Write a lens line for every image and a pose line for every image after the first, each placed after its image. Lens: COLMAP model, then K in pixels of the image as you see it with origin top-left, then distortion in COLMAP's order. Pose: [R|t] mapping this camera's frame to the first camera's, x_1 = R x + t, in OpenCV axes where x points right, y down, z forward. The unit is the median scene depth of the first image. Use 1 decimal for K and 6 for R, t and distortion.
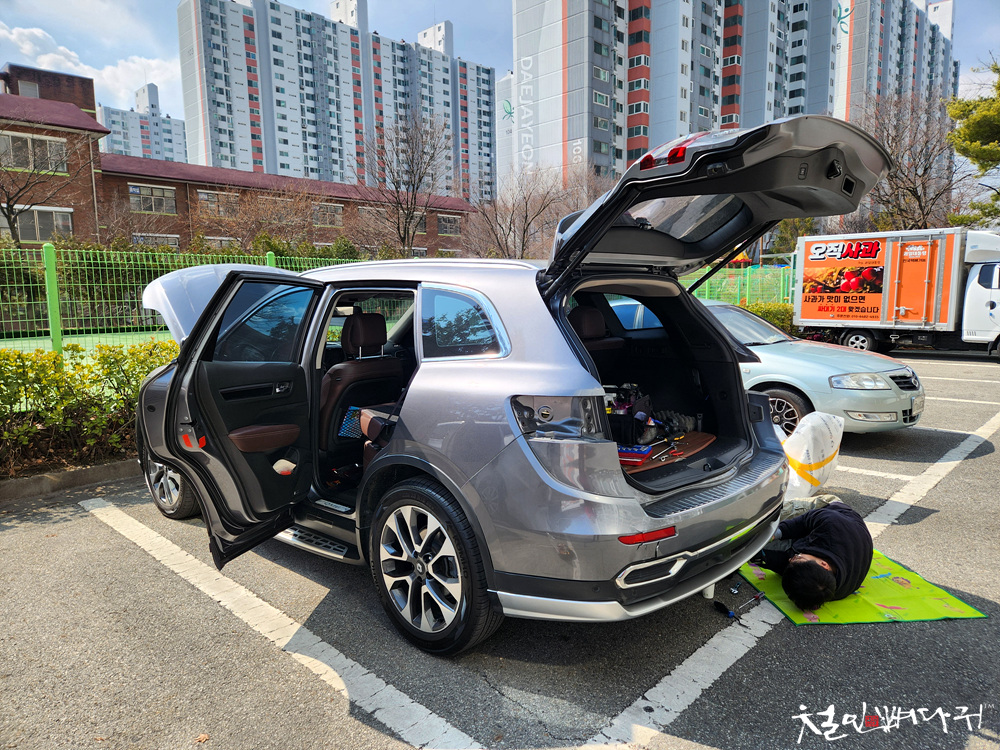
lens RADIAL K [[684.9, 0, 507.3], [0, 684.9, 352.1], [0, 0, 1]] dist [0.104482, -0.103317]
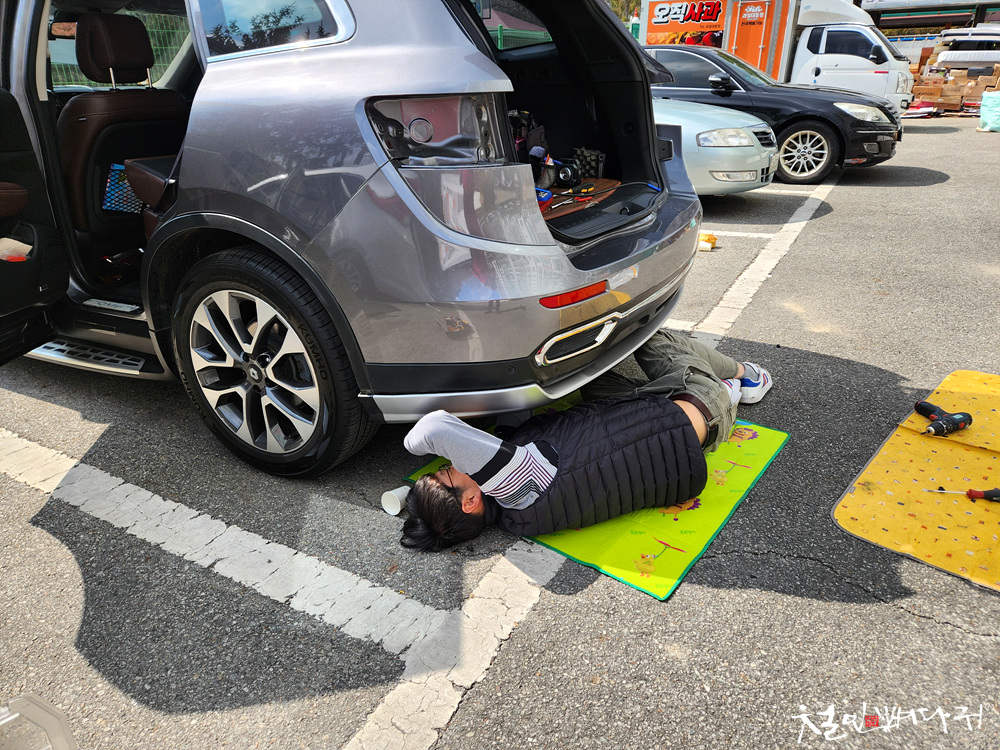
lens RADIAL K [[684.9, 0, 507.3], [0, 684.9, 352.1], [0, 0, 1]] dist [0.104482, -0.103317]
pose [[0.970560, -0.102123, 0.218139, -0.026441], [0.037770, 0.958990, 0.280911, 0.097511], [-0.237880, -0.264402, 0.934615, 0.270077]]
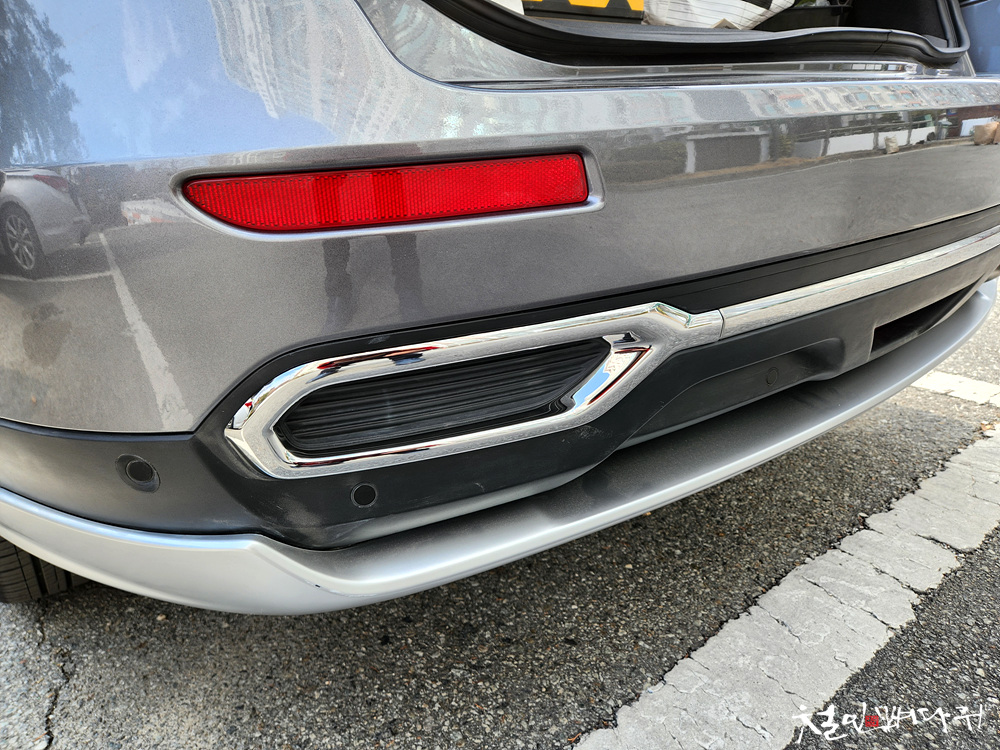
lens RADIAL K [[684.9, 0, 507.3], [0, 684.9, 352.1], [0, 0, 1]] dist [0.104482, -0.103317]
pose [[0.990644, 0.019714, -0.135038, 0.212933], [0.012849, 0.971642, 0.236108, 0.221104], [0.135863, -0.235634, 0.962298, 0.701416]]
